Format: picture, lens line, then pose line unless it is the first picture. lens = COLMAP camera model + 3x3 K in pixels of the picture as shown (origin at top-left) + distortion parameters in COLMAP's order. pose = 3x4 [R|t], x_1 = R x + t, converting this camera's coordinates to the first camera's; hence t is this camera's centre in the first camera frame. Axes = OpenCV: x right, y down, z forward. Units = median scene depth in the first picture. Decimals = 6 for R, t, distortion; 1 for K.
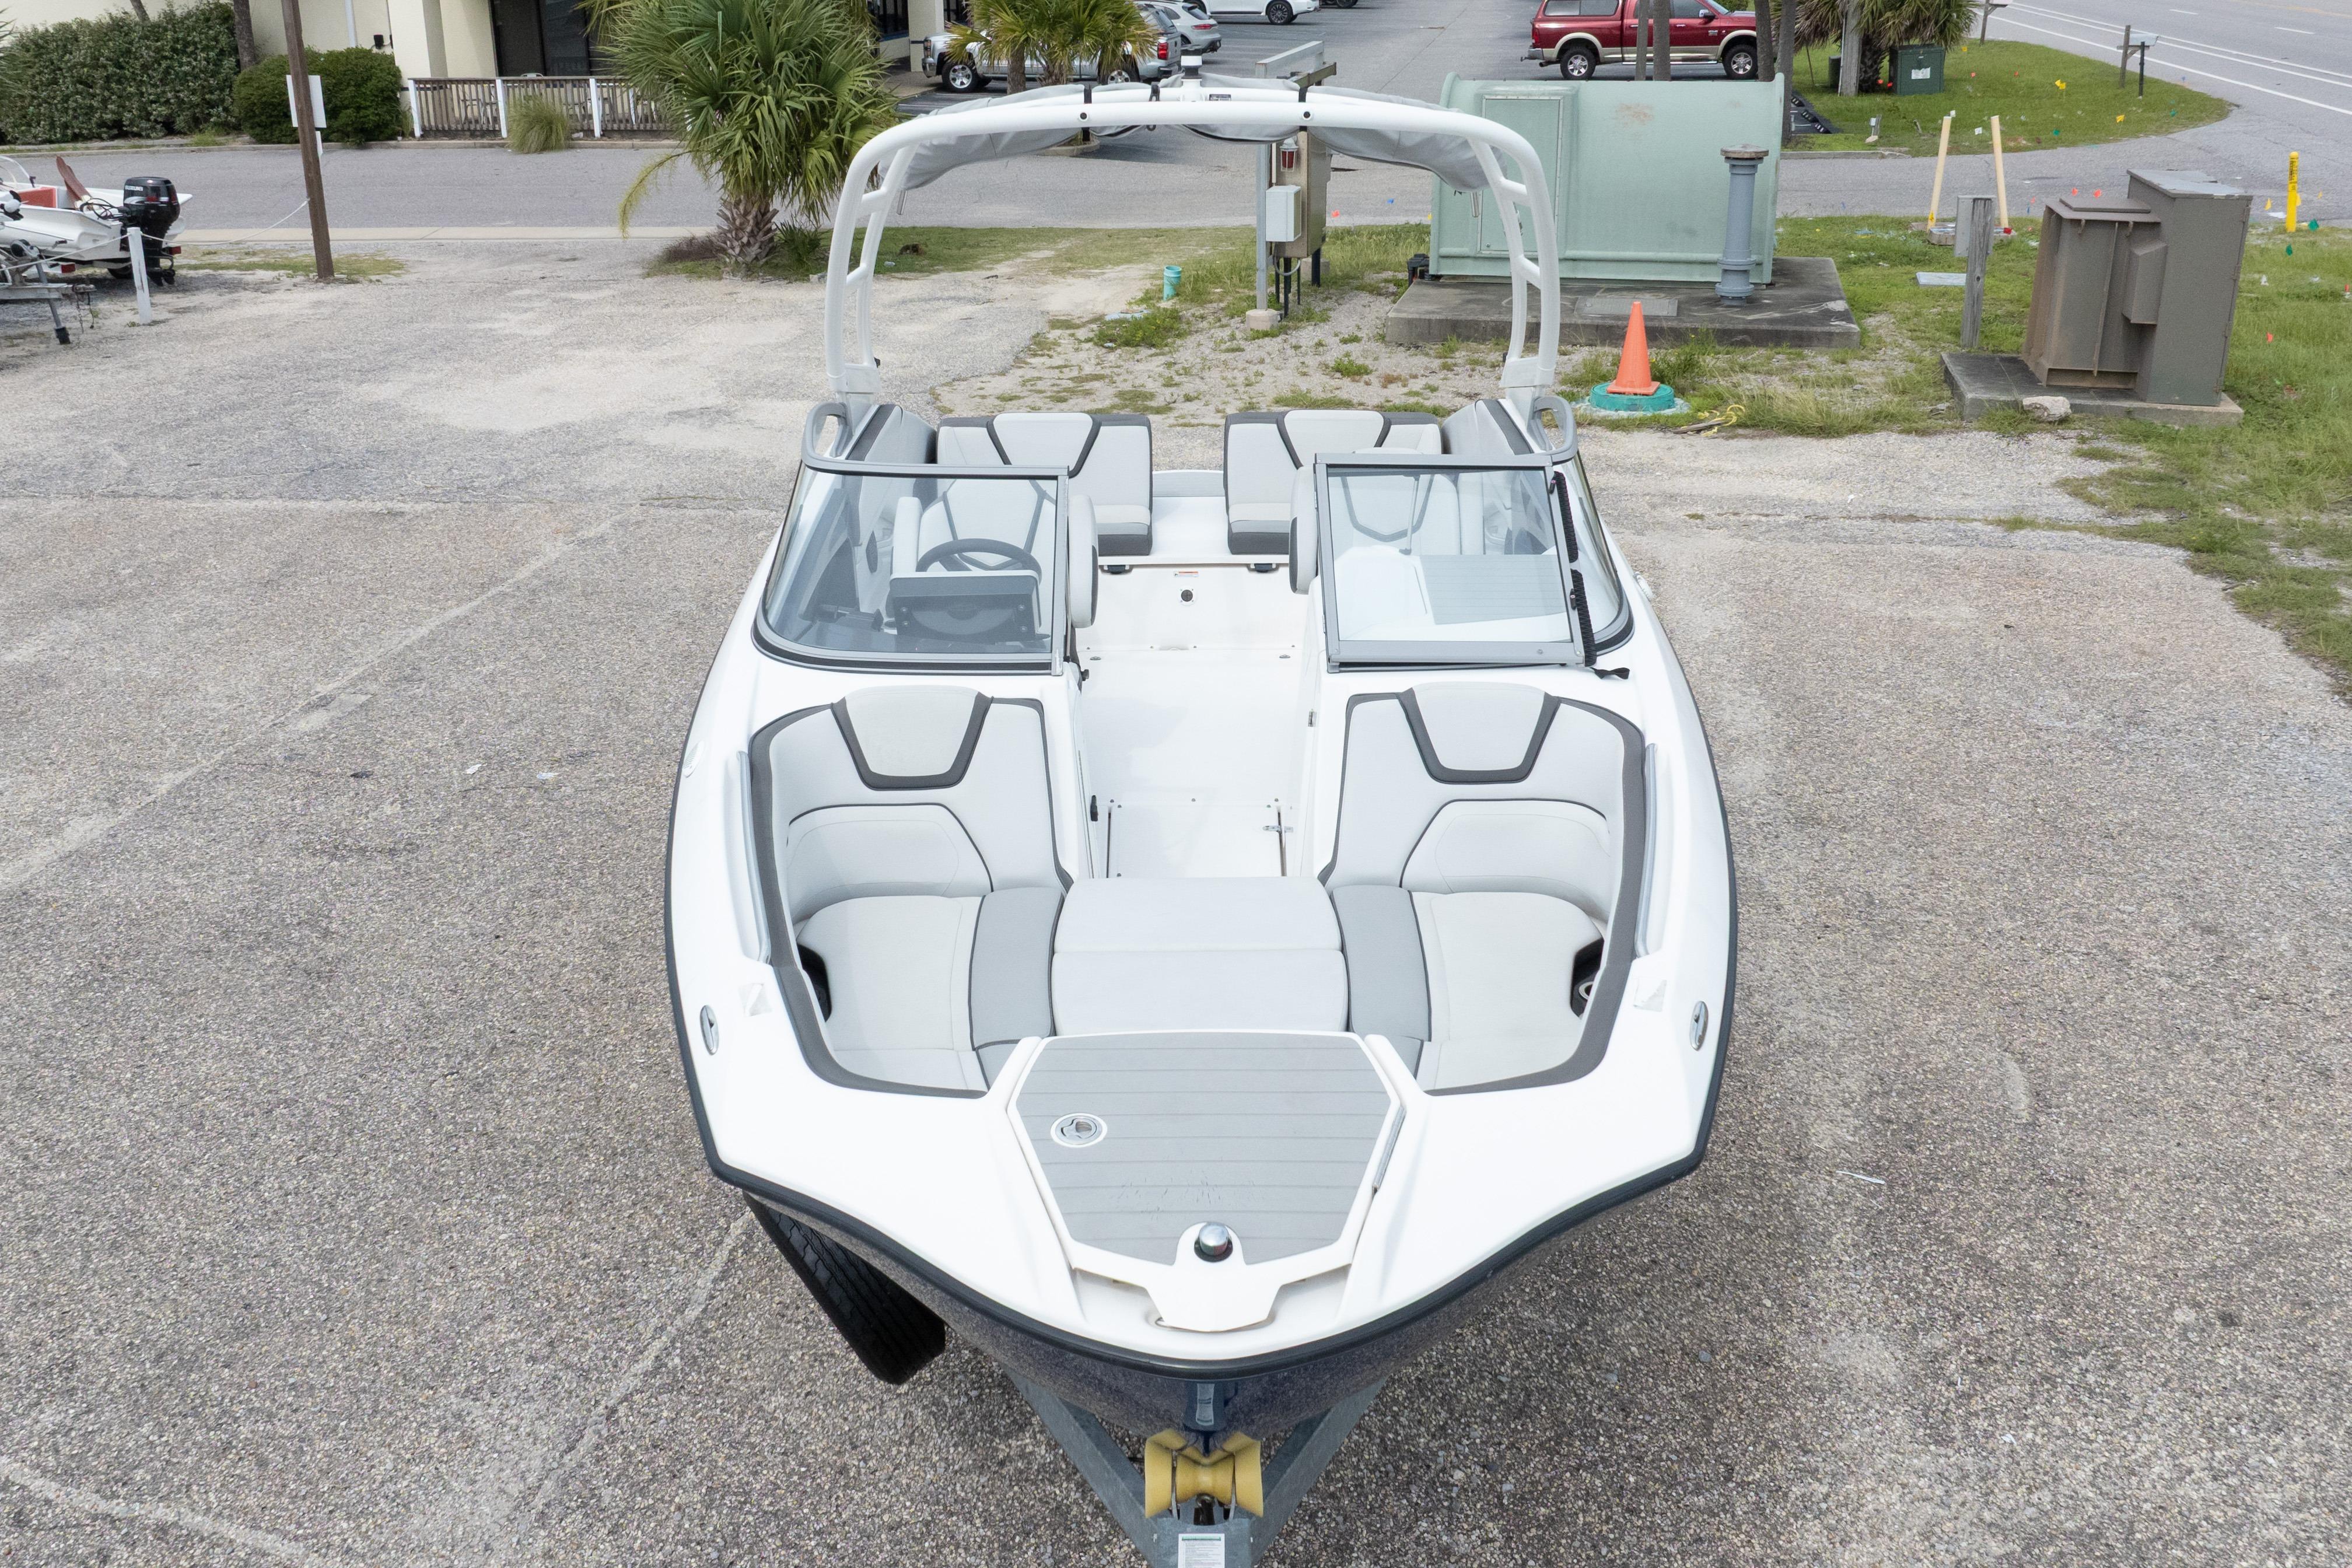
lens RADIAL K [[2116.3, 0, 1187.3], [0, 2116.3, 695.7], [0, 0, 1]] dist [-0.009157, -0.017935]
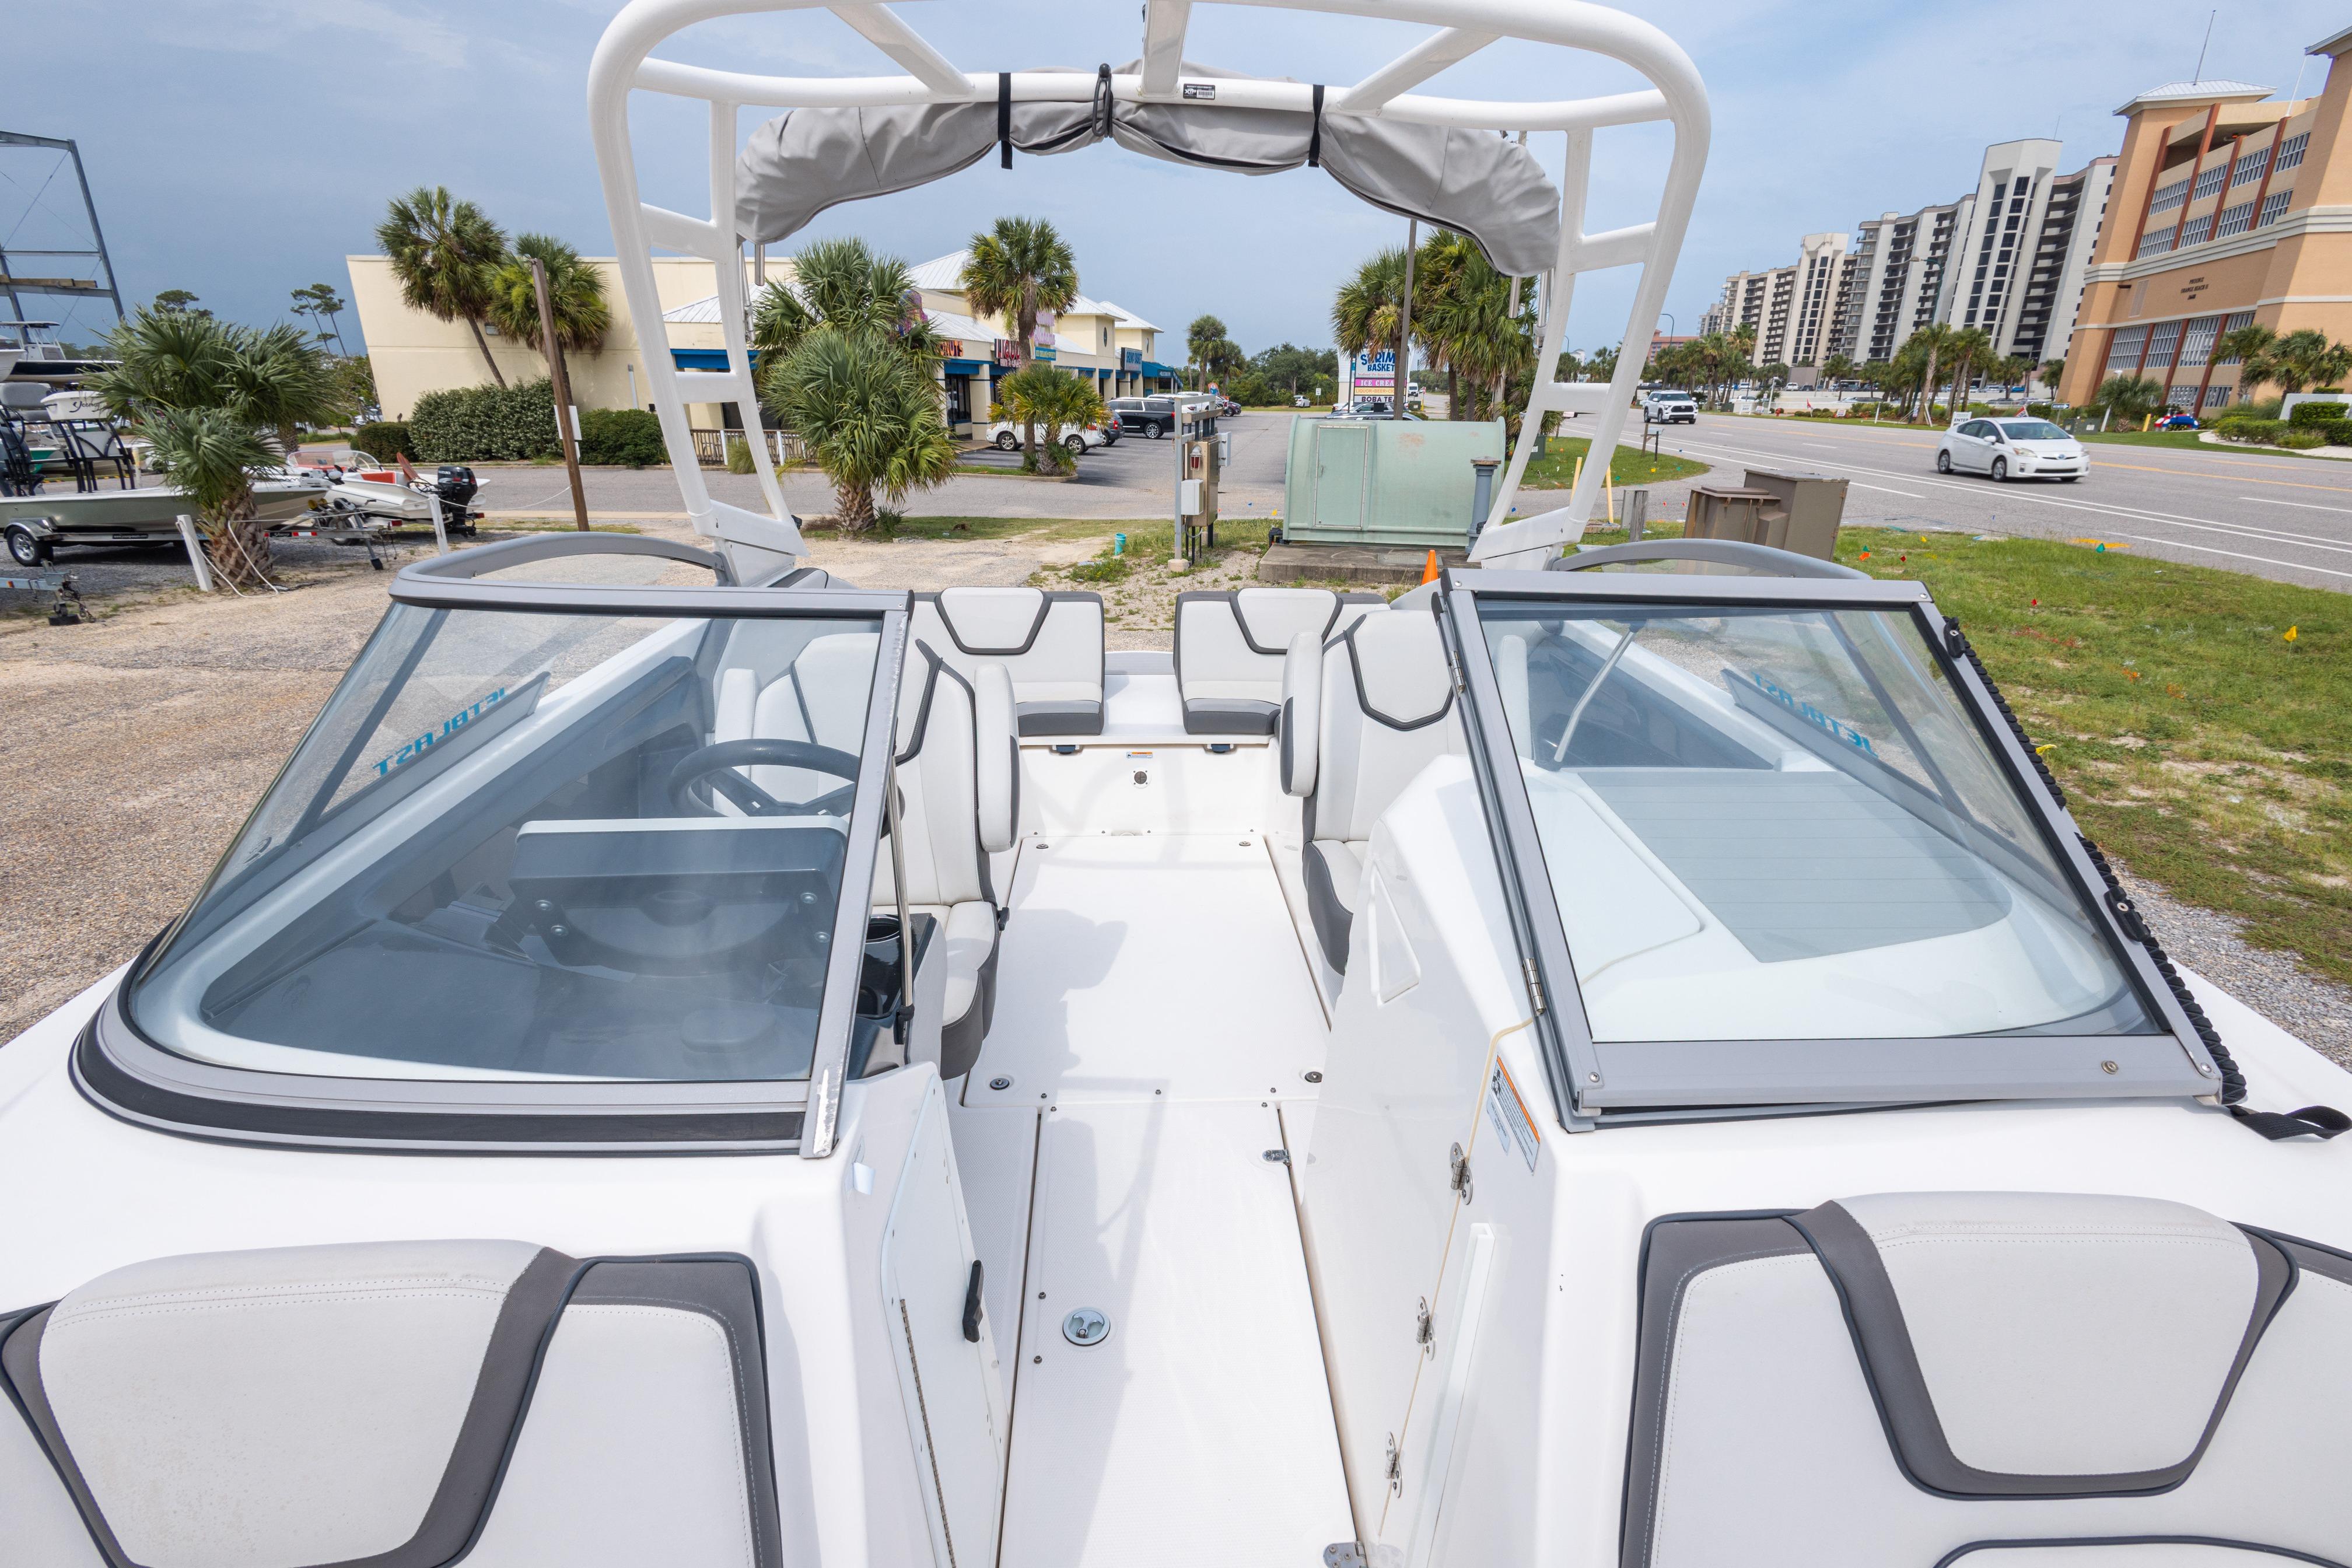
lens RADIAL K [[1104.2, 0, 1197.2], [0, 1104.2, 782.0], [0, 0, 1]] dist [0.019535, -0.006784]
pose [[0.997972, 0.001328, 0.063646, -0.008582], [-0.001199, 0.999997, -0.002059, -0.059834], [-0.063649, 0.001978, 0.997970, 0.679793]]
